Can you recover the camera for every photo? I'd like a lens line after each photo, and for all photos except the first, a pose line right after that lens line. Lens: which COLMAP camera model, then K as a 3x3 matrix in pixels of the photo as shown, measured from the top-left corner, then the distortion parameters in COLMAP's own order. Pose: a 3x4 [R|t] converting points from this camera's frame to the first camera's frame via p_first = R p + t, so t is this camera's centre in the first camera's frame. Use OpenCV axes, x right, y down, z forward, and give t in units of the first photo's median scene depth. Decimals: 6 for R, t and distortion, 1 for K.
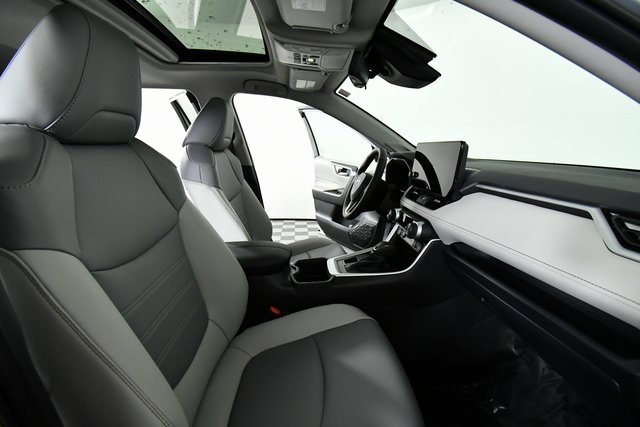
lens RADIAL K [[288.3, 0, 320.8], [0, 288.3, 212.6], [0, 0, 1]] dist [-0.002791, -0.009103]
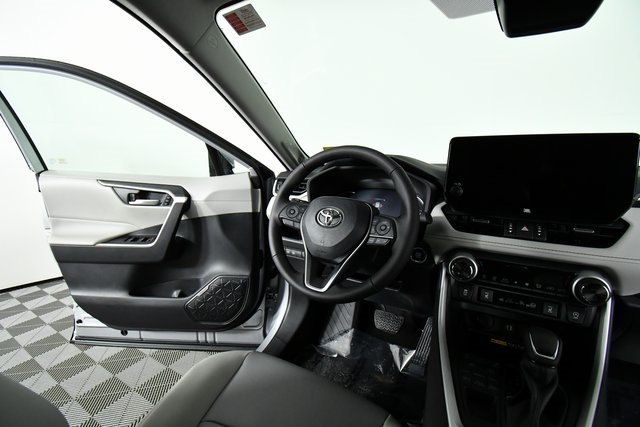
lens RADIAL K [[288.3, 0, 306.9], [0, 288.3, 209.5], [0, 0, 1]] dist [-0.002791, -0.009103]
pose [[0.566372, -0.162668, 0.807937, -0.167859], [0.189646, 0.979744, 0.064316, -0.093721], [-0.802033, 0.116796, 0.585748, 0.442032]]
